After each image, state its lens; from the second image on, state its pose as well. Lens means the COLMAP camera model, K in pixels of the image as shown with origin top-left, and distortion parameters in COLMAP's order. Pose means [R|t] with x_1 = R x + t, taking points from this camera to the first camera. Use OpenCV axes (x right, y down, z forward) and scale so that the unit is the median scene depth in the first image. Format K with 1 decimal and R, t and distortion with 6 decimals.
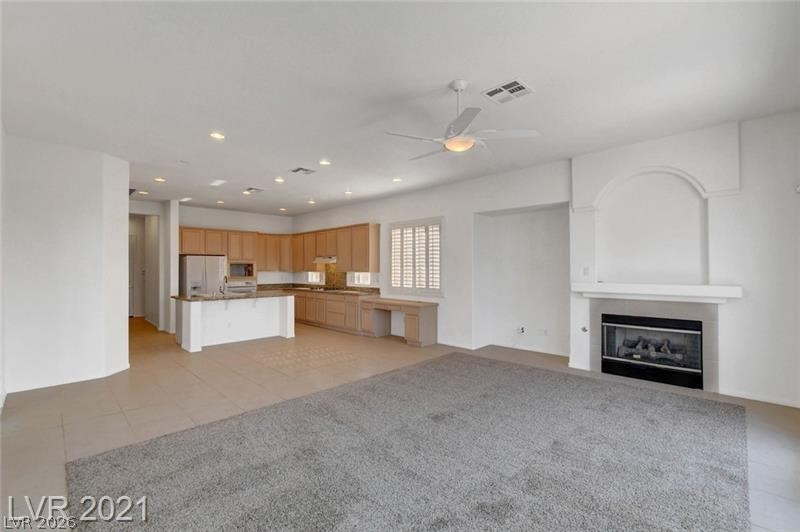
lens RADIAL K [[359.9, 0, 400.0], [0, 359.9, 266.0], [0, 0, 1]] dist [-0.000507, -0.000103]
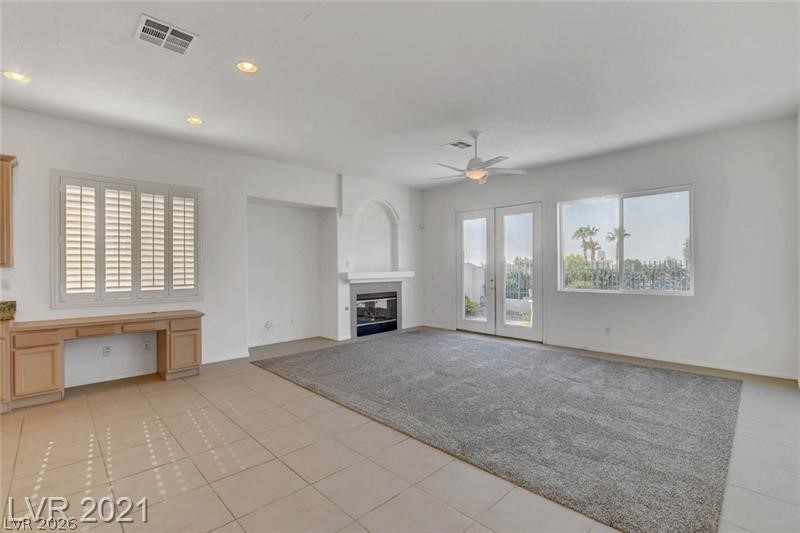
lens RADIAL K [[359.9, 0, 400.0], [0, 359.9, 266.5], [0, 0, 1]] dist [-0.000507, -0.000103]
pose [[0.025526, 0.002637, 0.999671, -0.759166], [-0.003093, 0.999992, -0.002559, 0.025313], [-0.999669, -0.003026, 0.025533, 0.740689]]
